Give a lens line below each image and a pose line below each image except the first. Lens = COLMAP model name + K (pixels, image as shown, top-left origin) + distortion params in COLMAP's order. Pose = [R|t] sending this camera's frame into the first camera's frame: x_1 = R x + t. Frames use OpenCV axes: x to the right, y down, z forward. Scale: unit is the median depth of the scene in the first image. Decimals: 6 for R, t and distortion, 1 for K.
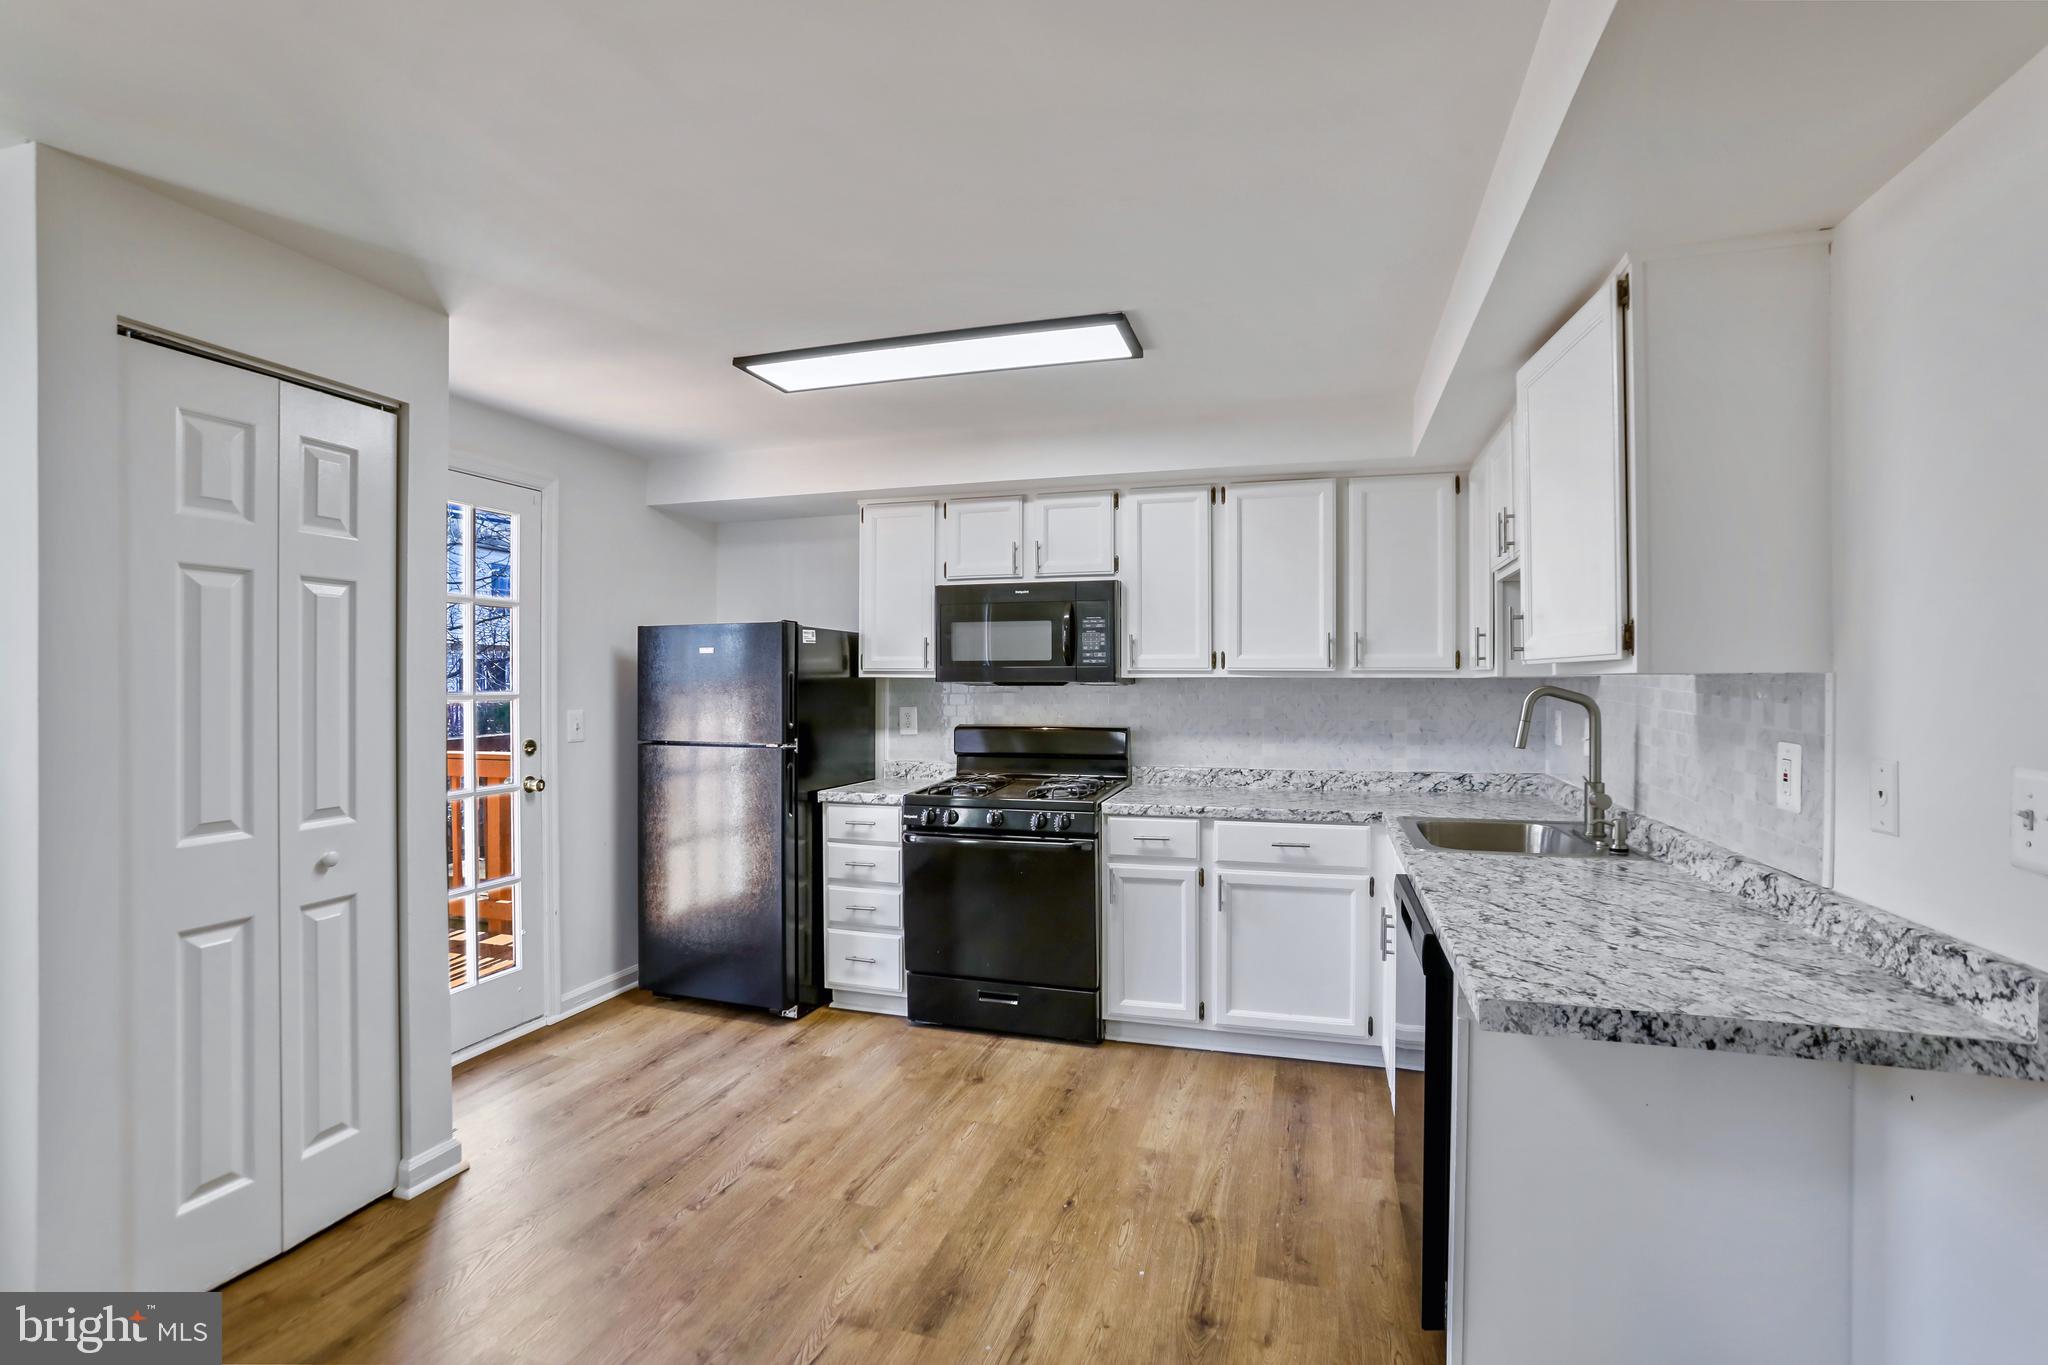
lens RADIAL K [[945.2, 0, 1010.0], [0, 945.2, 674.5], [0, 0, 1]] dist [-0.033593, 0.011853]
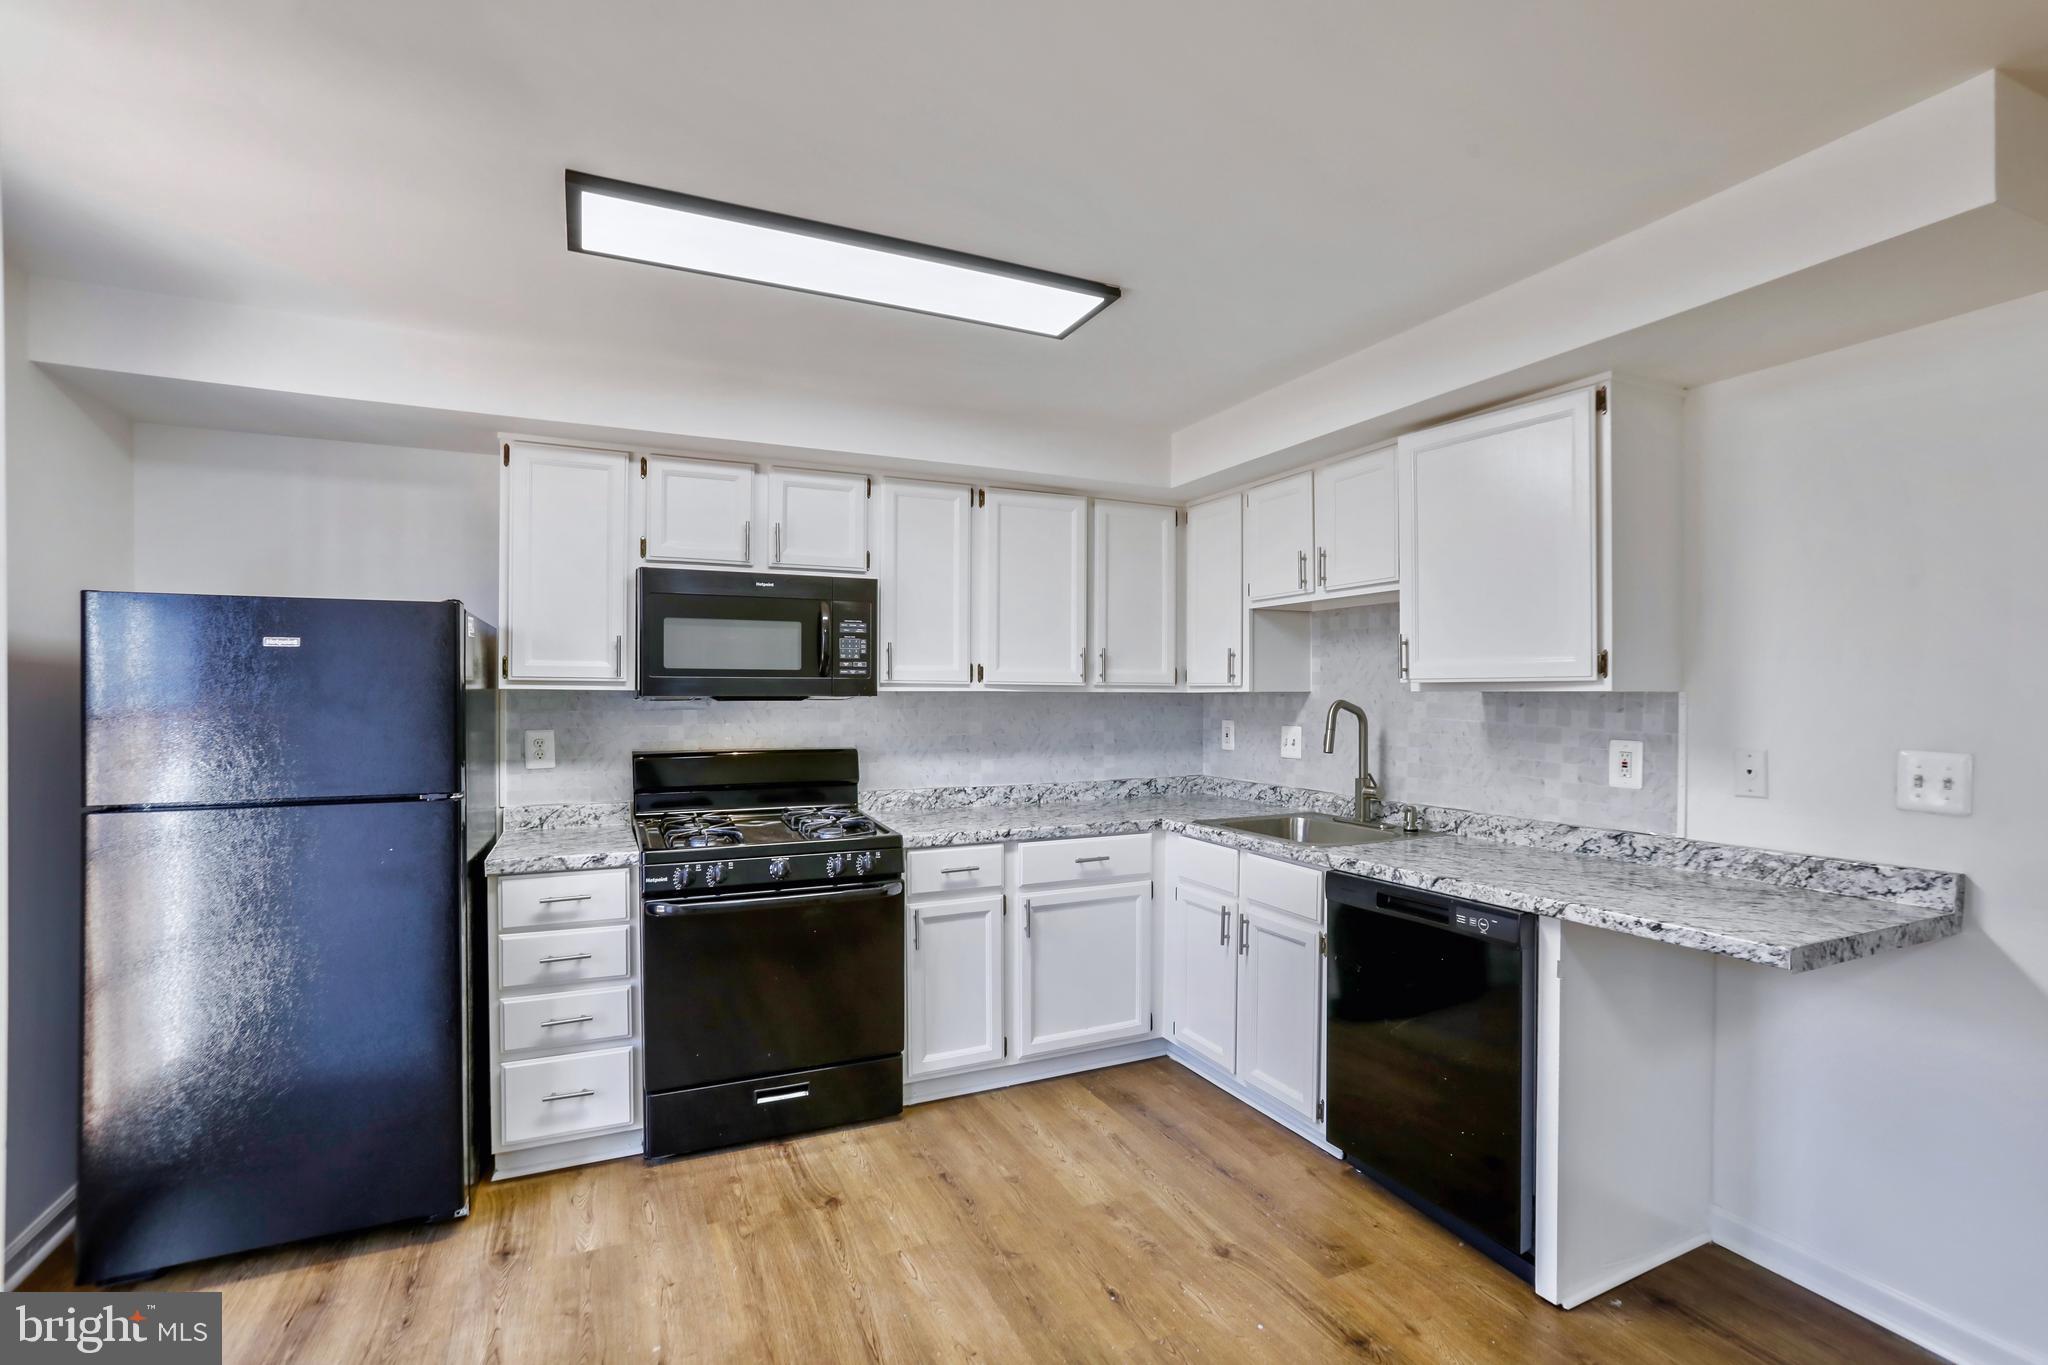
lens RADIAL K [[945.2, 0, 1027.7], [0, 945.2, 692.7], [0, 0, 1]] dist [-0.033593, 0.011853]
pose [[0.737969, 0.003234, 0.674827, -0.401297], [-0.006442, 0.999977, 0.002253, 0.002055], [-0.674804, -0.006010, 0.737973, 0.284058]]
